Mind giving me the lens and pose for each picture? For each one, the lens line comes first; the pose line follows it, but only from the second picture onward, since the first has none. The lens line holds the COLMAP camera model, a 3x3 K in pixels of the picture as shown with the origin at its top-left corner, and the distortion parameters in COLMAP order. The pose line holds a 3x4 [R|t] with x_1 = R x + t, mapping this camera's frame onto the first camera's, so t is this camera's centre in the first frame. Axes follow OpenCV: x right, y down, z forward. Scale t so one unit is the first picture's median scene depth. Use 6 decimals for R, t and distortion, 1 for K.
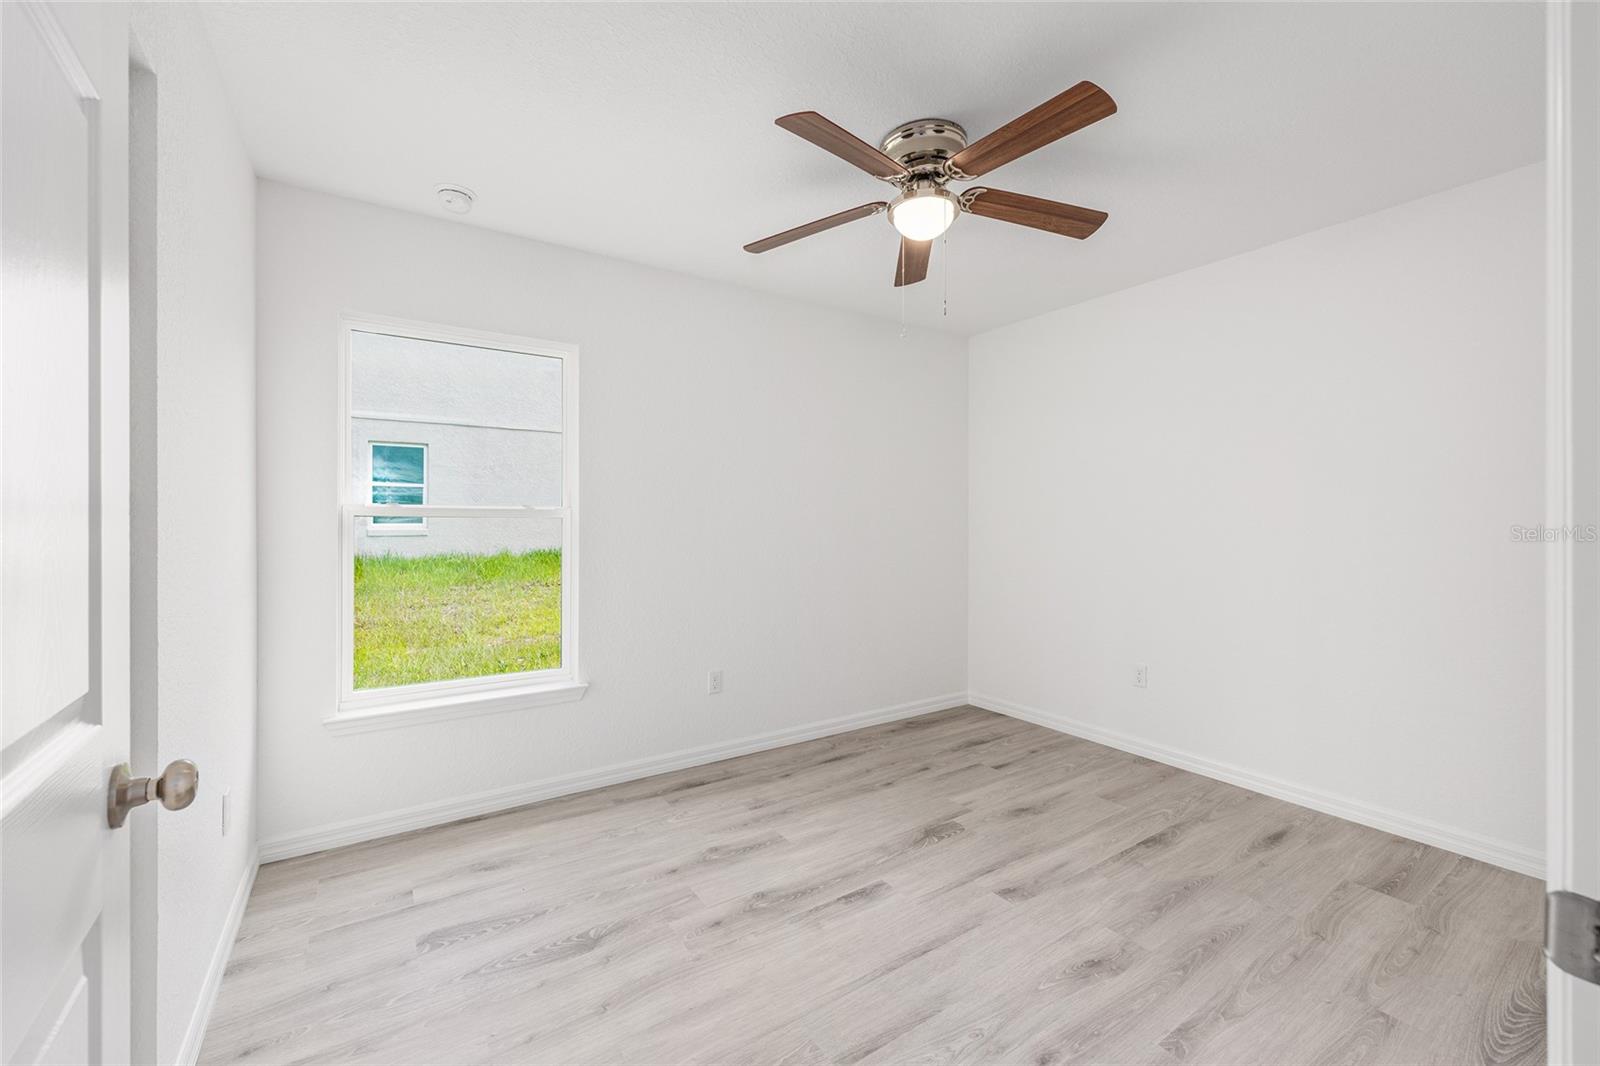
lens RADIAL K [[646.0, 0, 804.6], [0, 646.0, 527.2], [0, 0, 1]] dist [-0.001216, 0.000384]
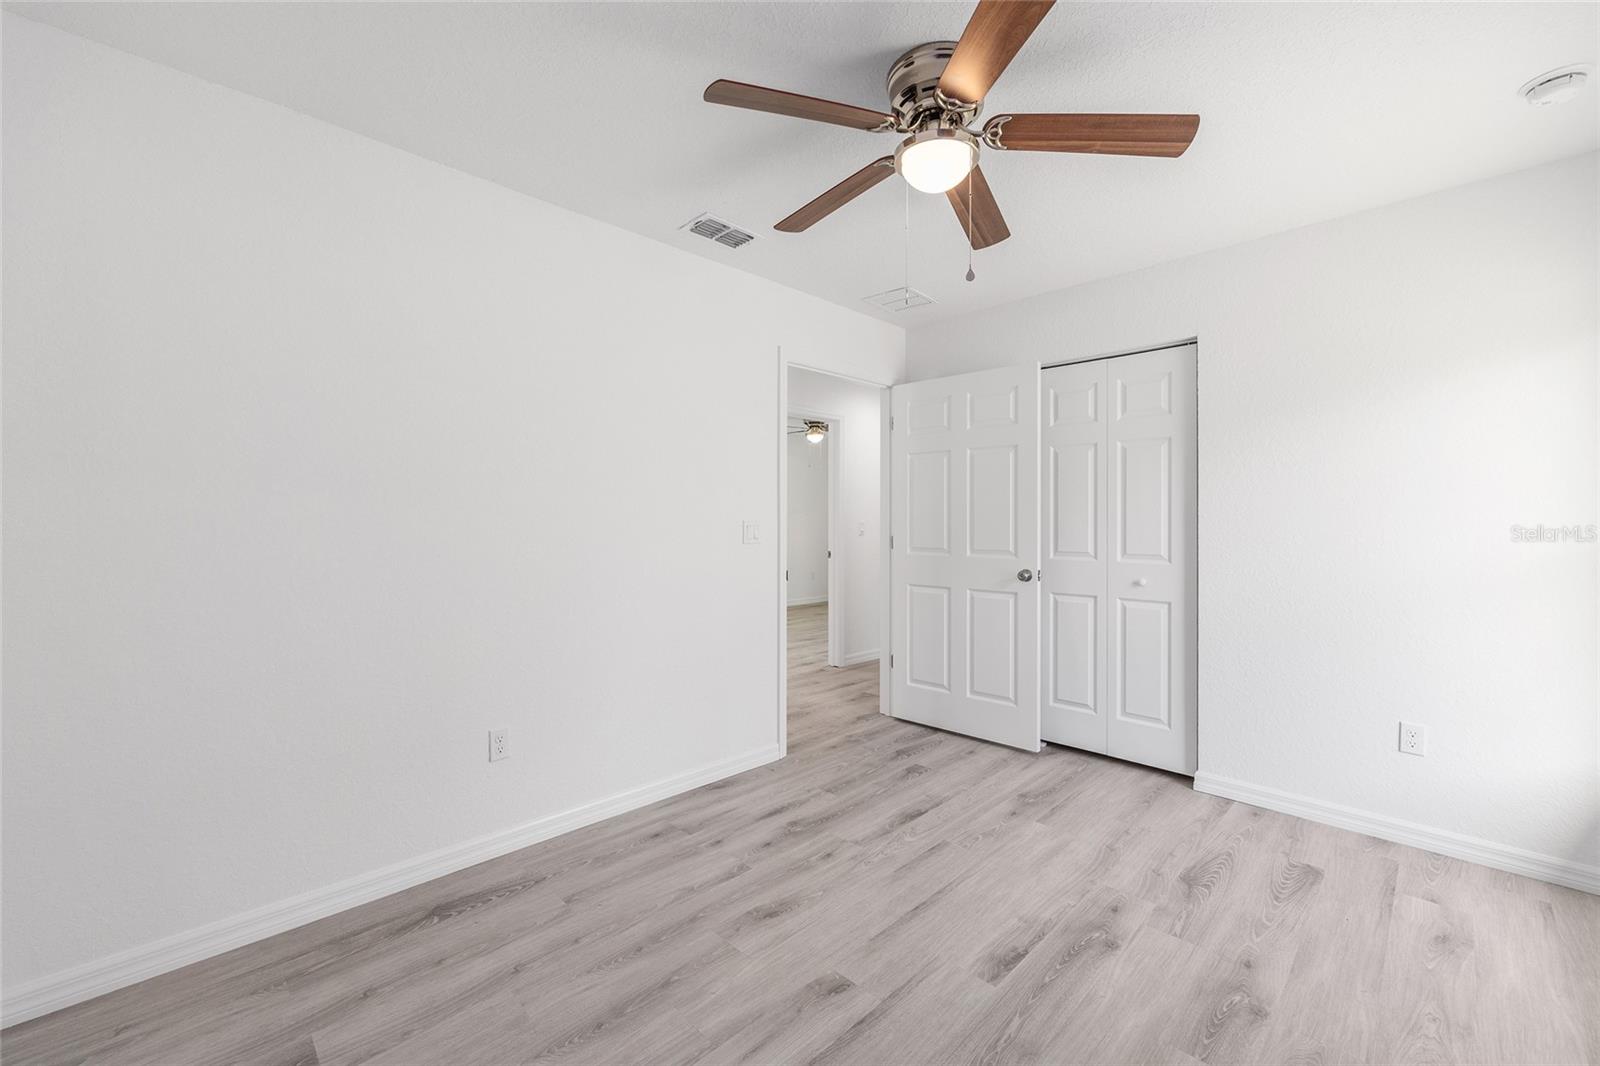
lens RADIAL K [[646.0, 0, 804.6], [0, 646.0, 527.2], [0, 0, 1]] dist [-0.001216, 0.000384]
pose [[-0.981596, 0.002143, -0.190959, 0.572935], [-0.001394, 0.999830, 0.018385, -0.018502], [0.190966, 0.018312, -0.981426, 1.994080]]
